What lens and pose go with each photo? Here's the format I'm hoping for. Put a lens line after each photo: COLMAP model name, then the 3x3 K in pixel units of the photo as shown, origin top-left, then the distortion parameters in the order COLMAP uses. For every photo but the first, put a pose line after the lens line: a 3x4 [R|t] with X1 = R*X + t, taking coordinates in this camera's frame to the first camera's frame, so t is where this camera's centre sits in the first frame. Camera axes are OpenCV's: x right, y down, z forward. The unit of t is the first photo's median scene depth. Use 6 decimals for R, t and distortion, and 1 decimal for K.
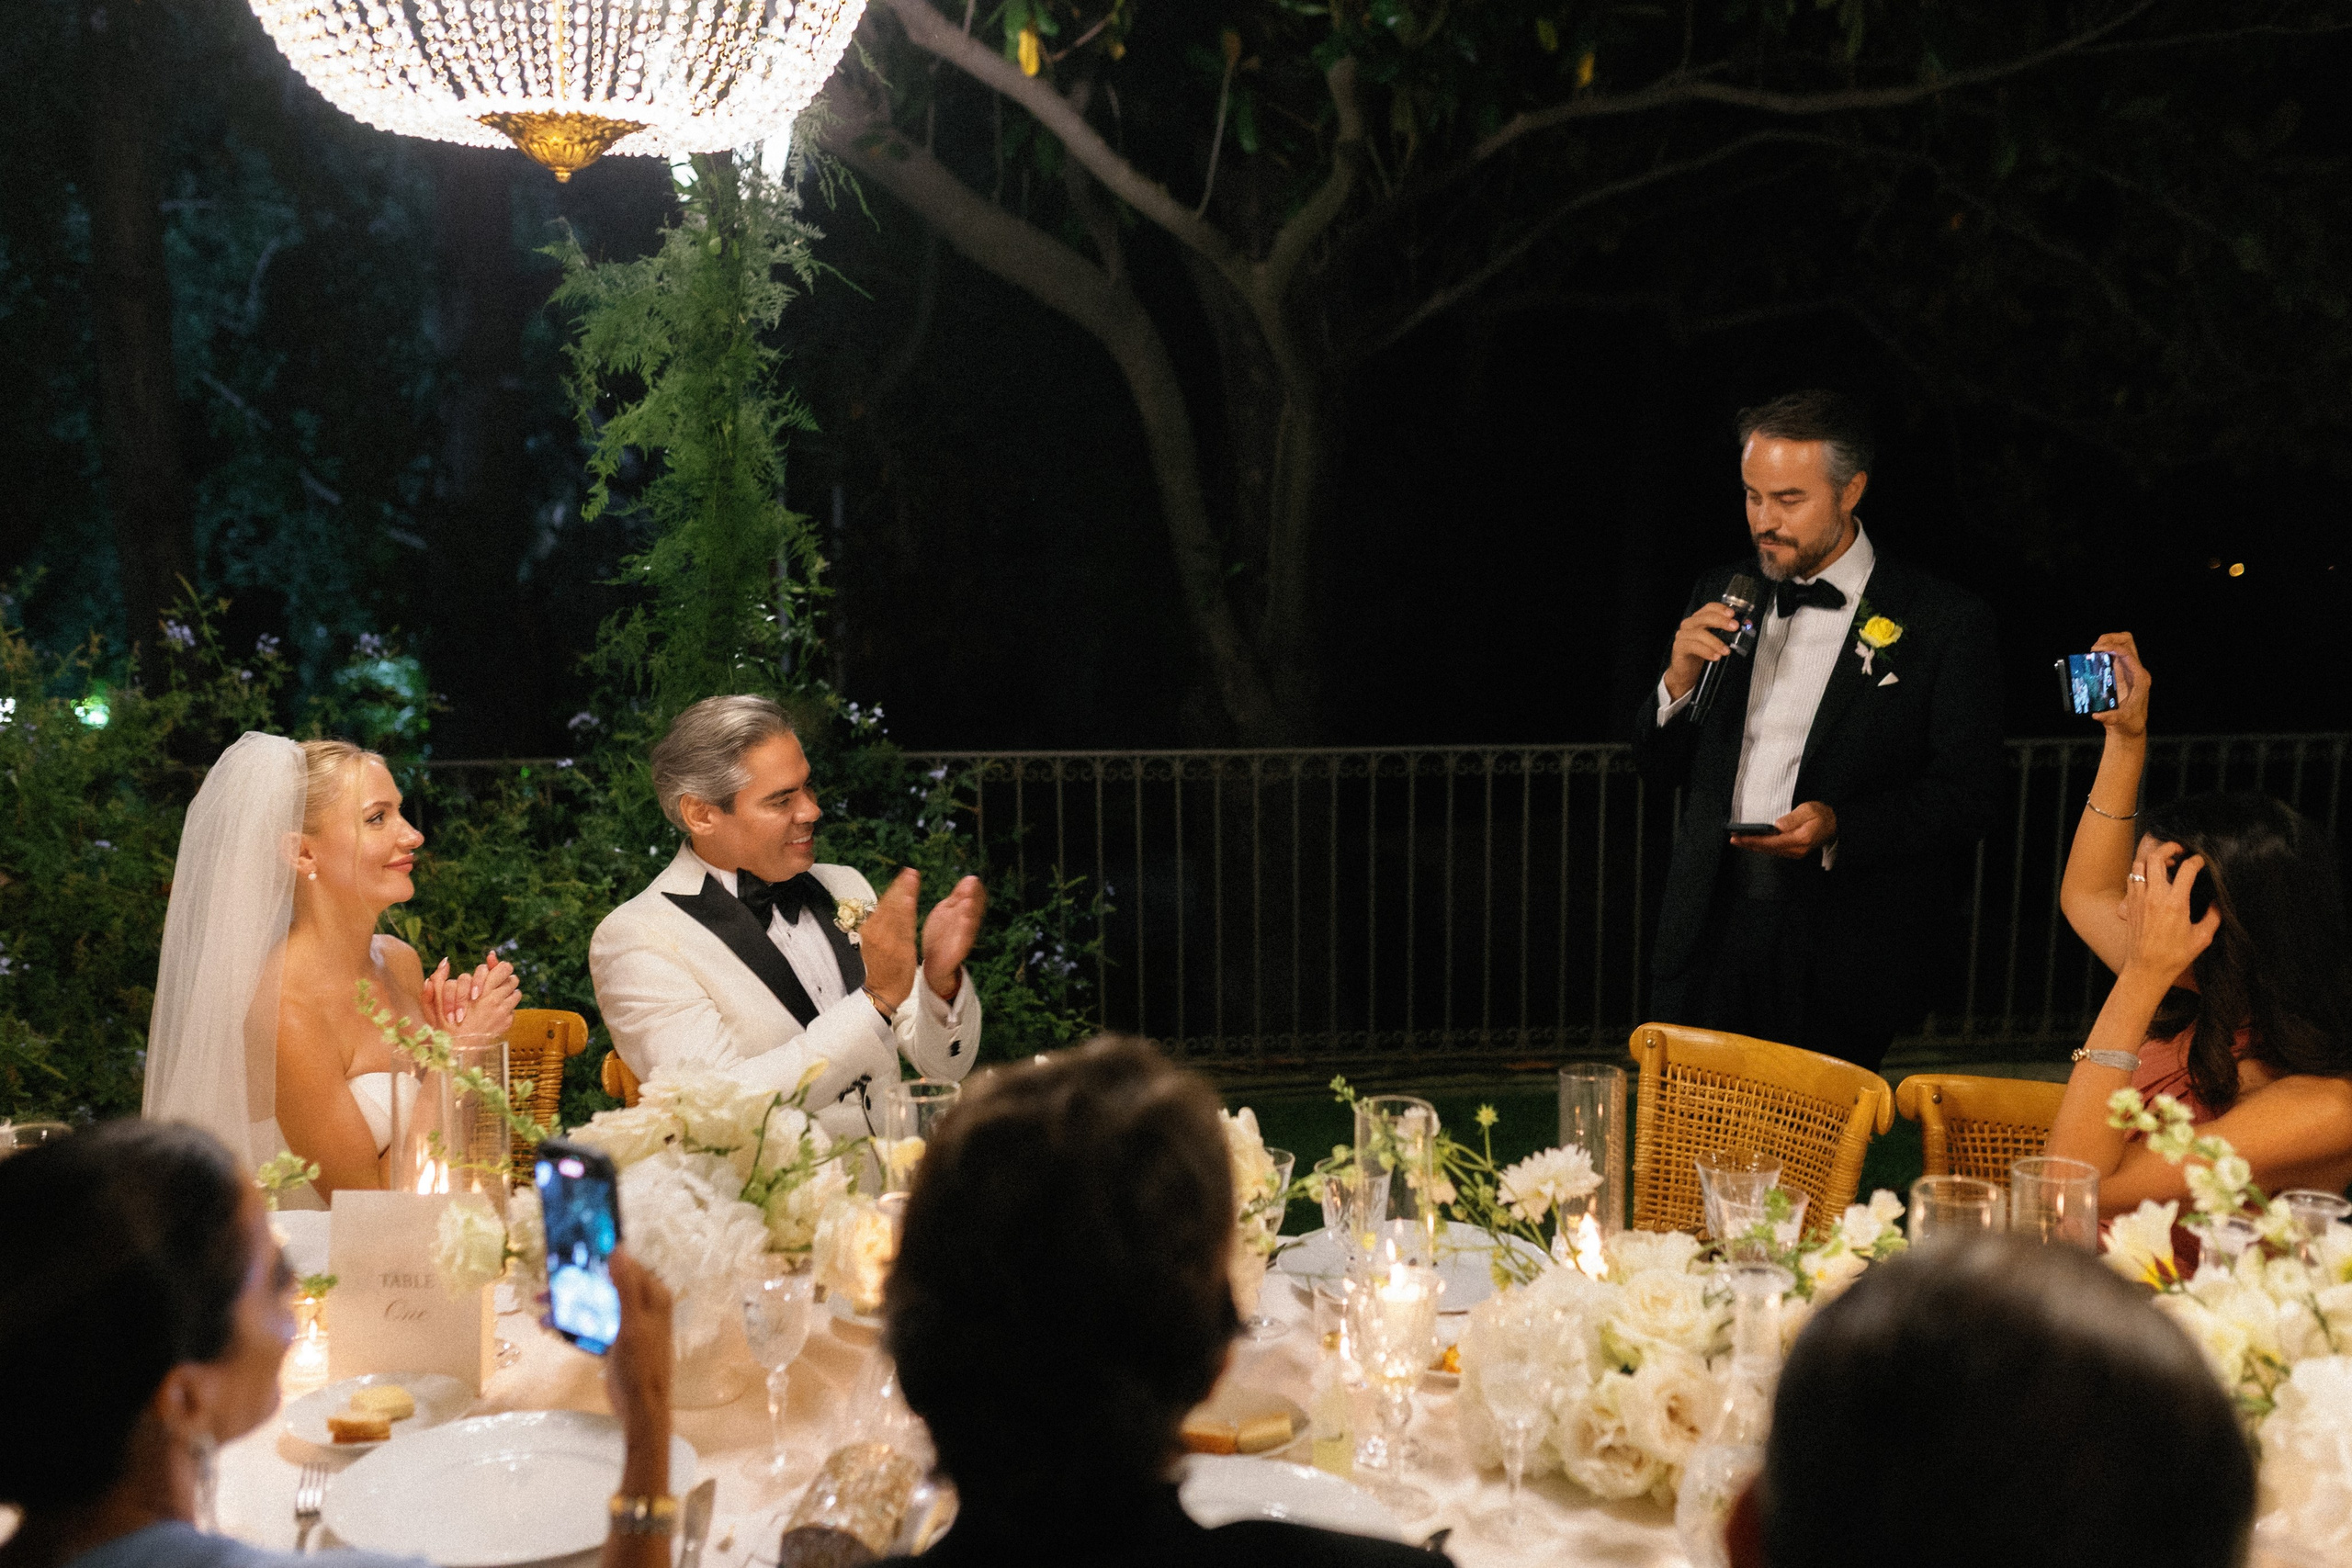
lens RADIAL K [[2295.2, 0, 1176.0], [0, 2295.2, 784.0], [0, 0, 1]] dist [-0.000514, 0.026446]
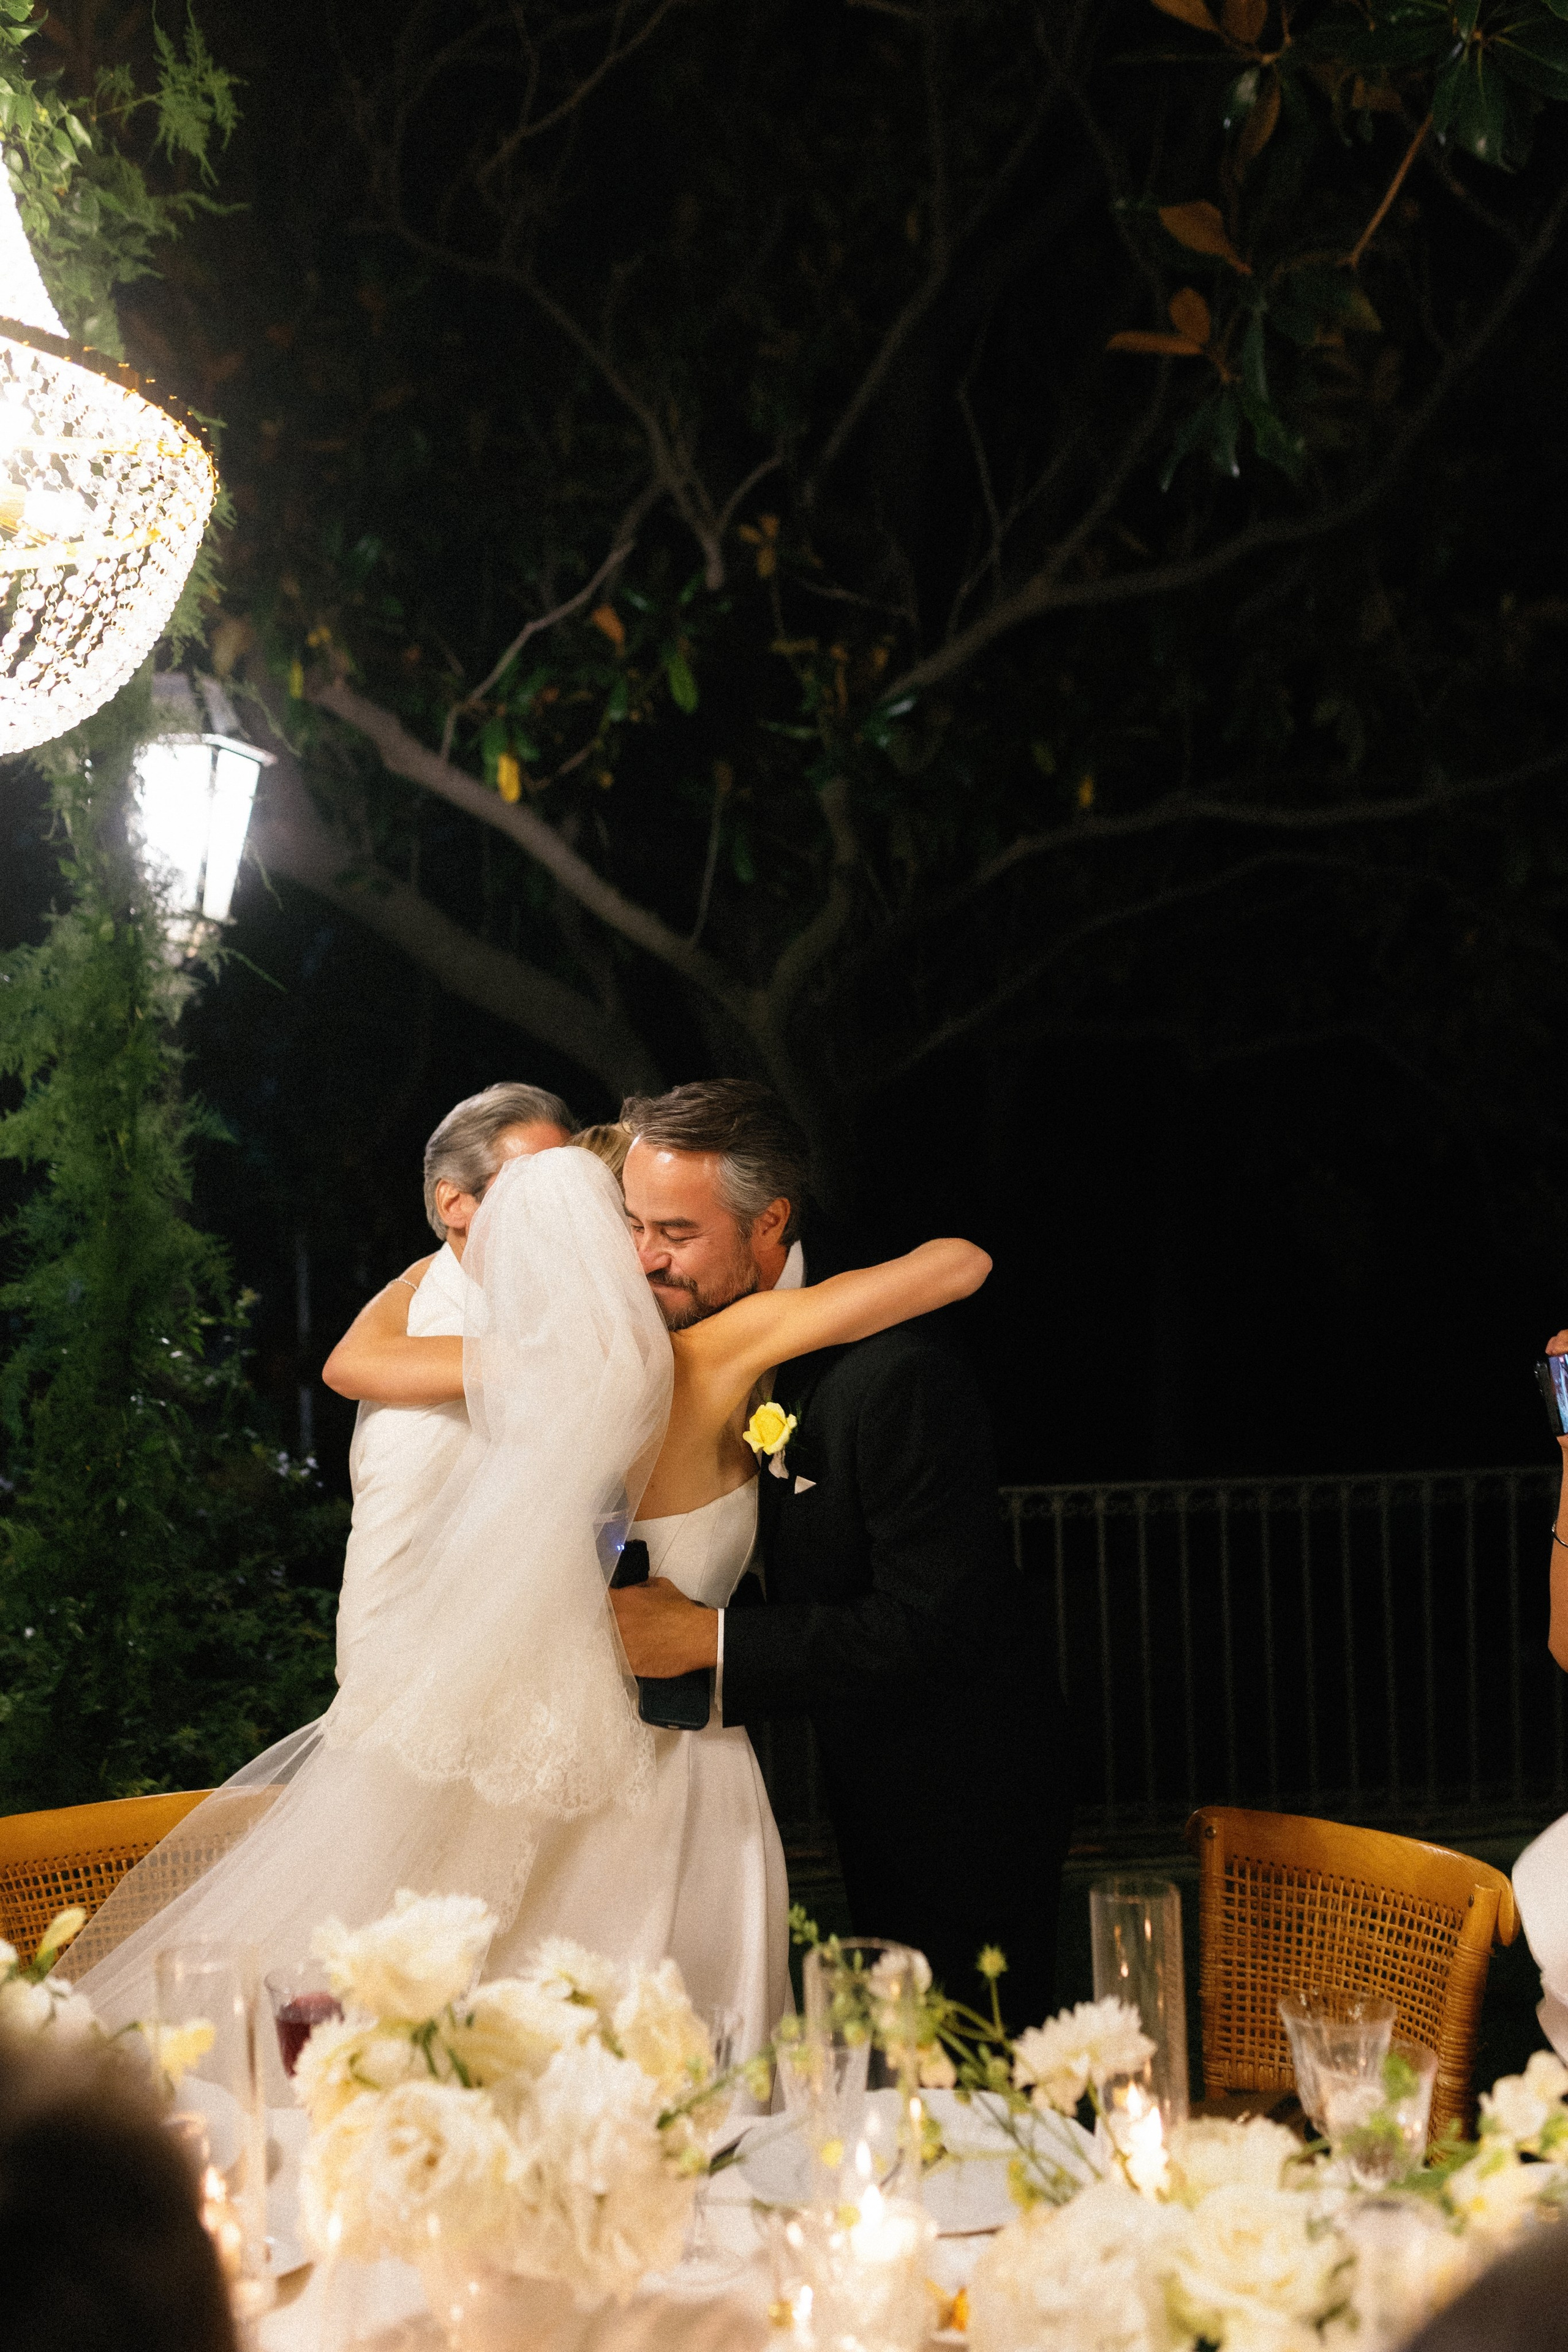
lens RADIAL K [[2295.4, 0, 783.9], [0, 2295.4, 1156.2], [0, 0, 1]] dist [-0.000514, 0.026446]
pose [[0.999168, -0.023904, 0.033045, 0.026402], [0.029158, 0.985189, -0.168976, 0.007371], [-0.028517, 0.169798, 0.985066, 0.124032]]
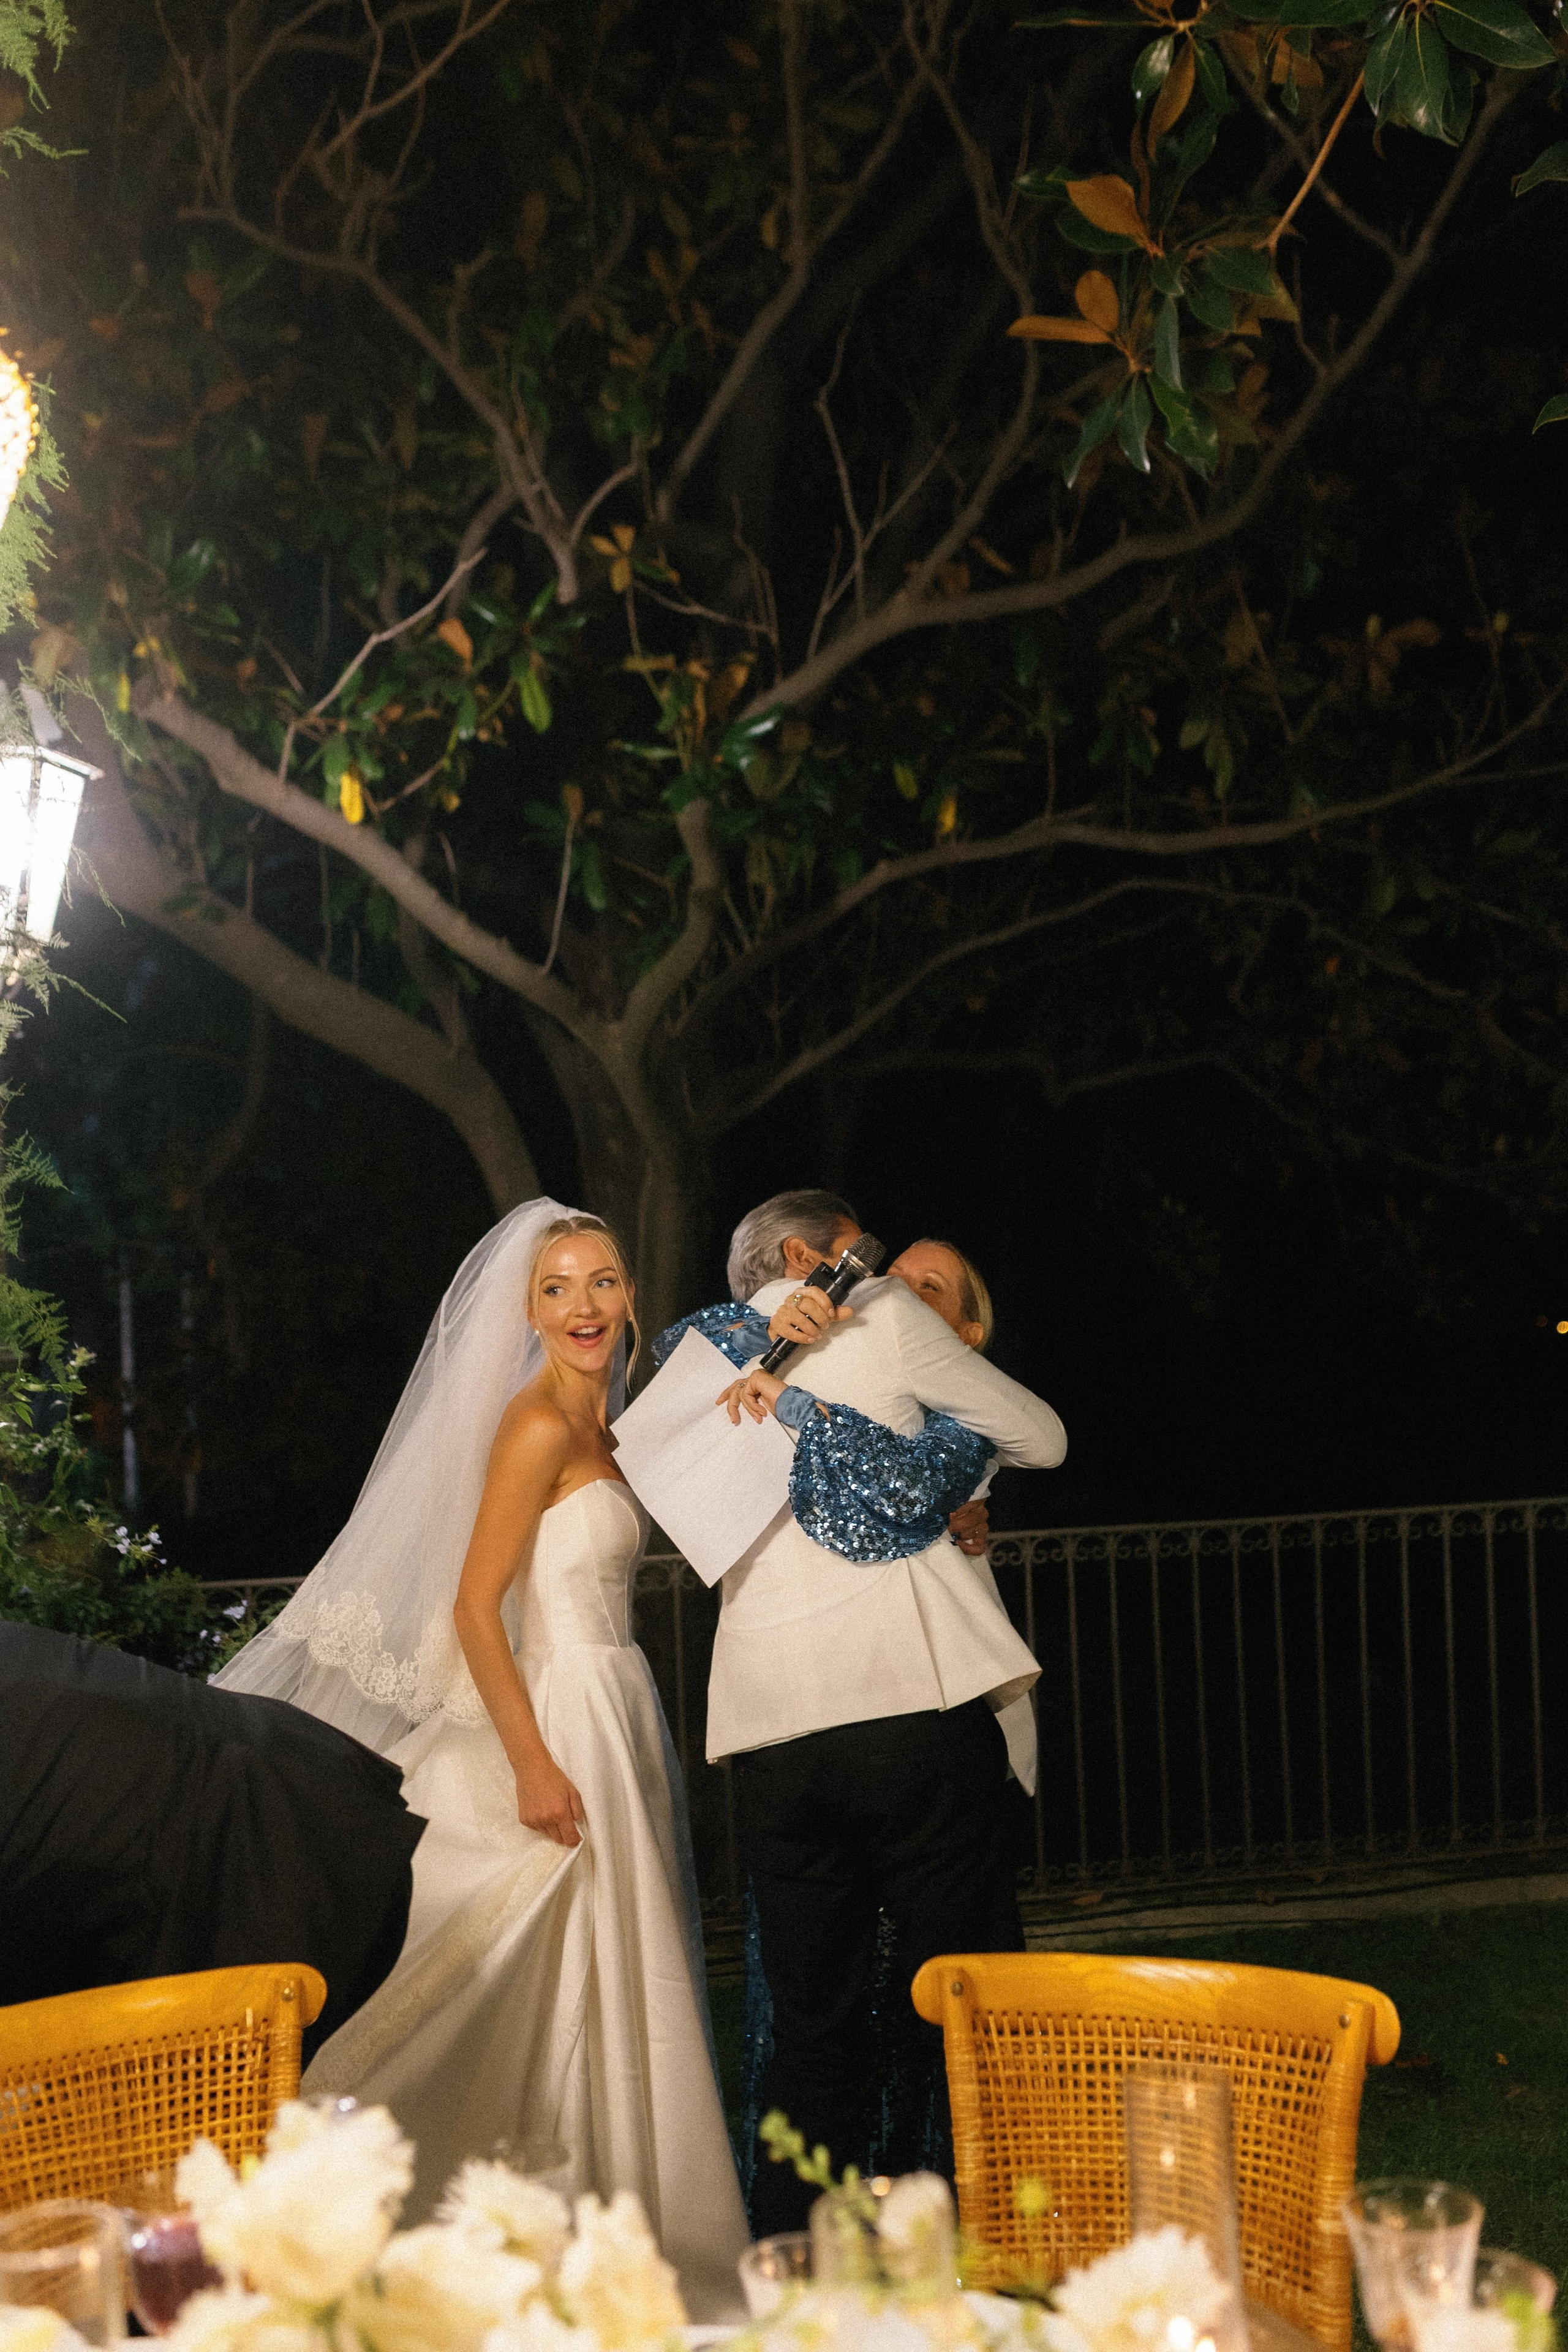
lens RADIAL K [[2285.0, 0, 792.7], [0, 2285.0, 1164.9], [0, 0, 1]] dist [0.003617, -0.006718]
pose [[0.993351, -0.031585, 0.110706, 0.008661], [0.050829, 0.983150, -0.175591, -0.008867], [-0.103295, 0.180050, 0.978219, 0.193904]]
